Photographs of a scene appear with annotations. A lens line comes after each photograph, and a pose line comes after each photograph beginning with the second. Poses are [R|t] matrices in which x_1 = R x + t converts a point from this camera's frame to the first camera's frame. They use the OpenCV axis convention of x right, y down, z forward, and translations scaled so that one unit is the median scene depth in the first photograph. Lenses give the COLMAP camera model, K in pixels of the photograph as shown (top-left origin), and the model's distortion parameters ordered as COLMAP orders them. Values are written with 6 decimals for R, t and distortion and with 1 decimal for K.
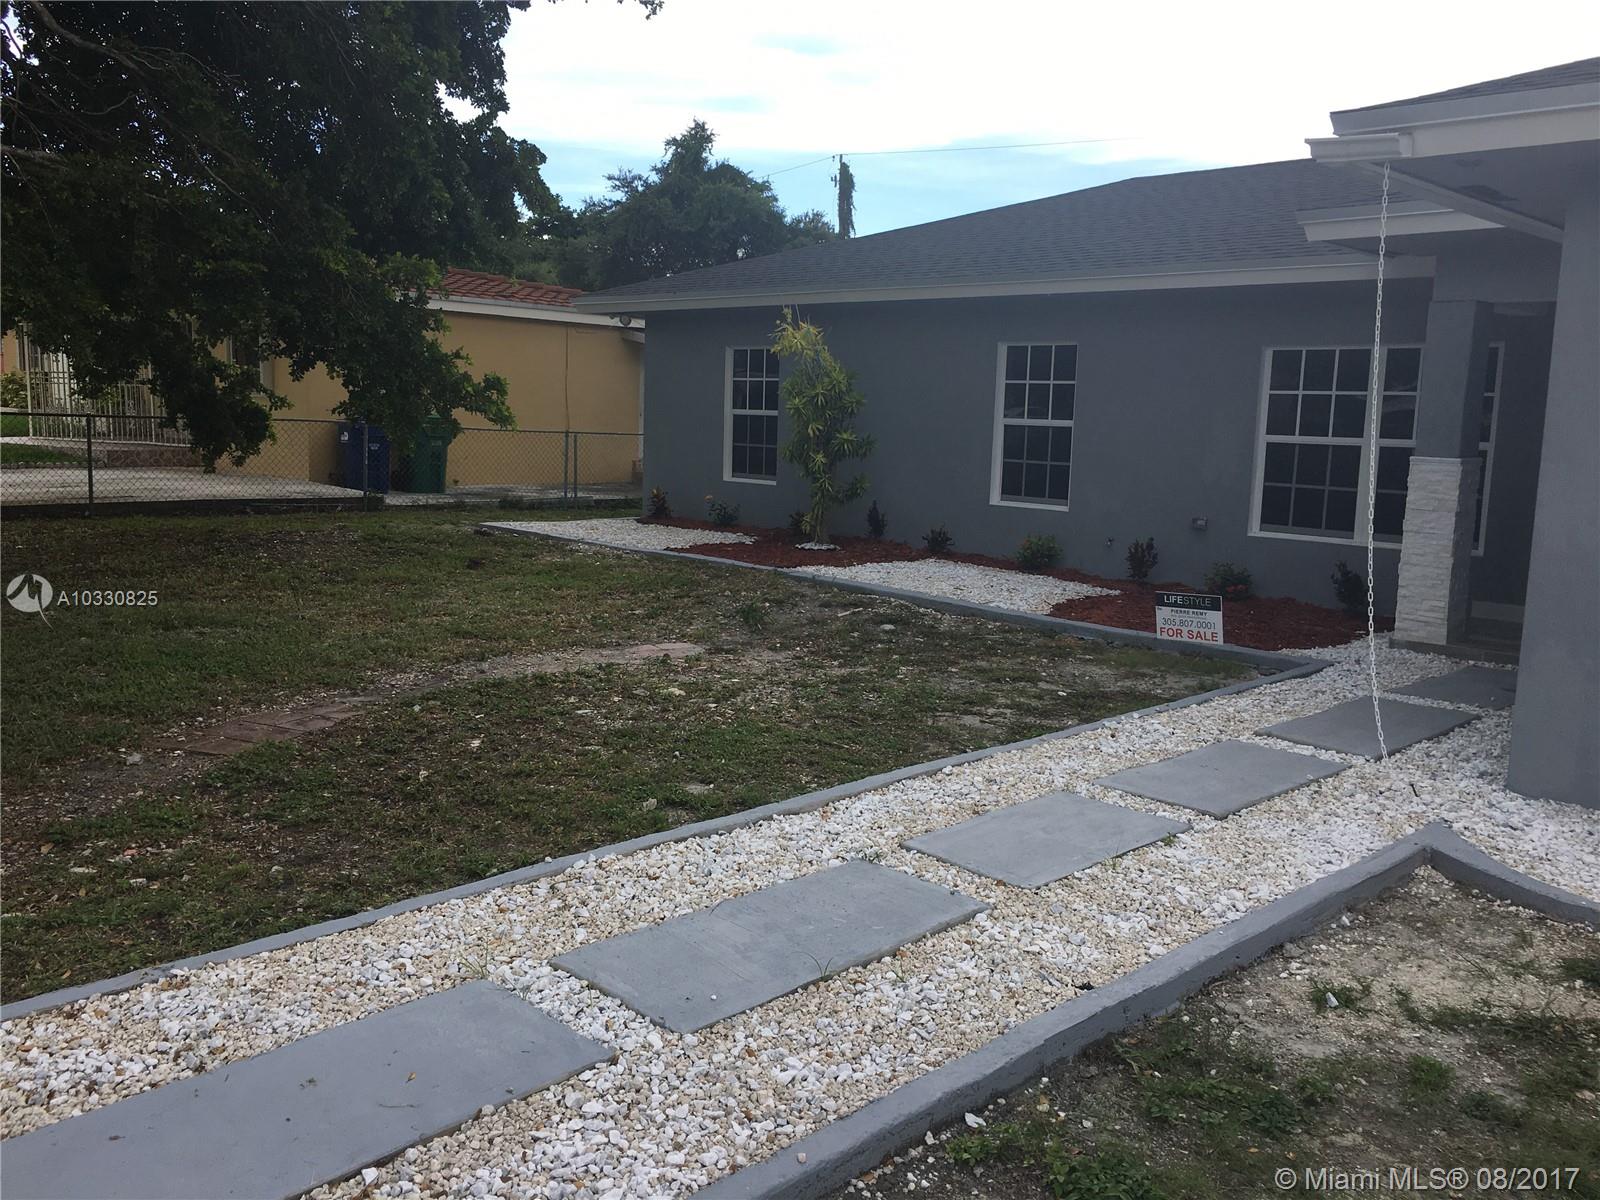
lens RADIAL K [[1356.0, 0, 805.7], [0, 1356.0, 598.5], [0, 0, 1]] dist [0.077913, -0.092481]
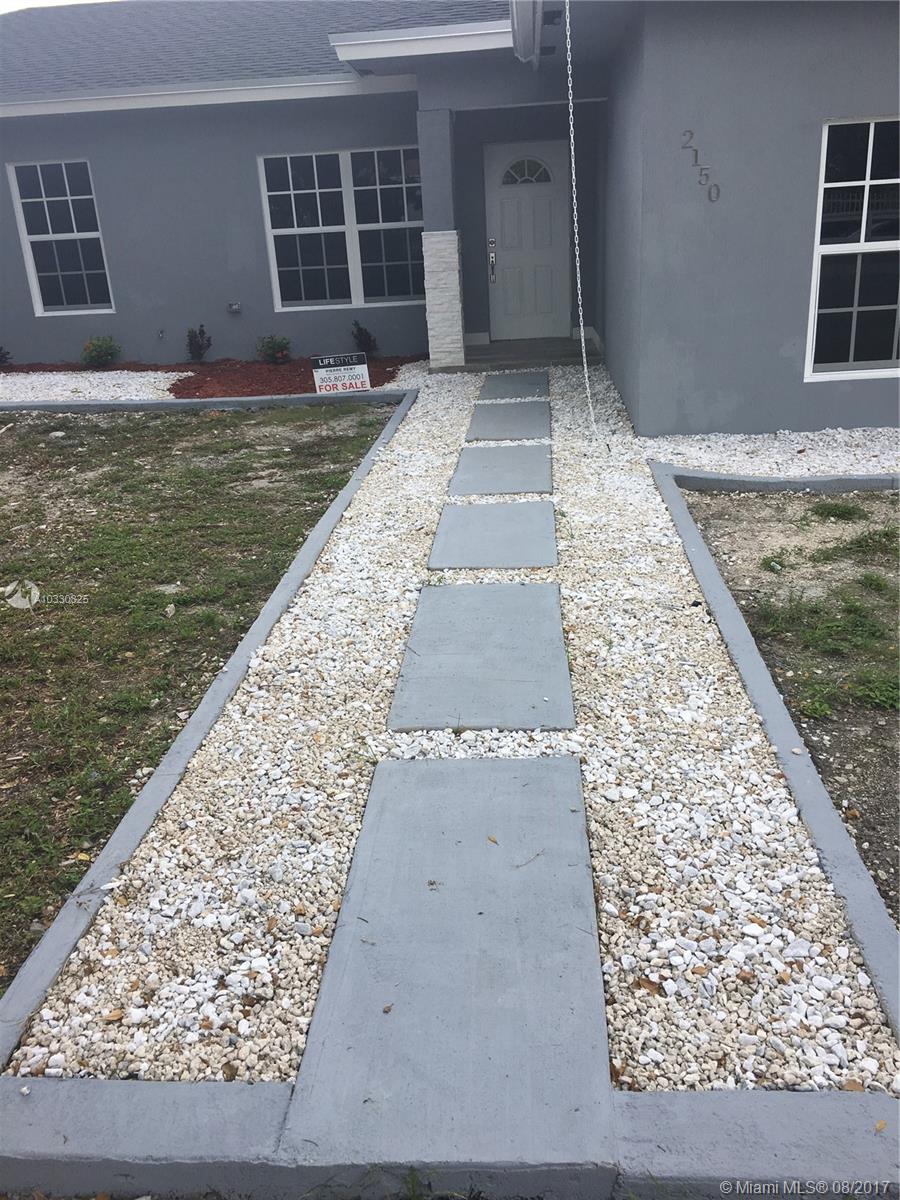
lens RADIAL K [[1017.0, 0, 447.7], [0, 1017.0, 598.9], [0, 0, 1]] dist [0.077913, -0.092481]
pose [[0.747545, -0.300920, 0.592135, -0.356710], [0.171376, 0.948684, 0.265762, -0.029488], [-0.641722, -0.097192, 0.760754, 0.199175]]
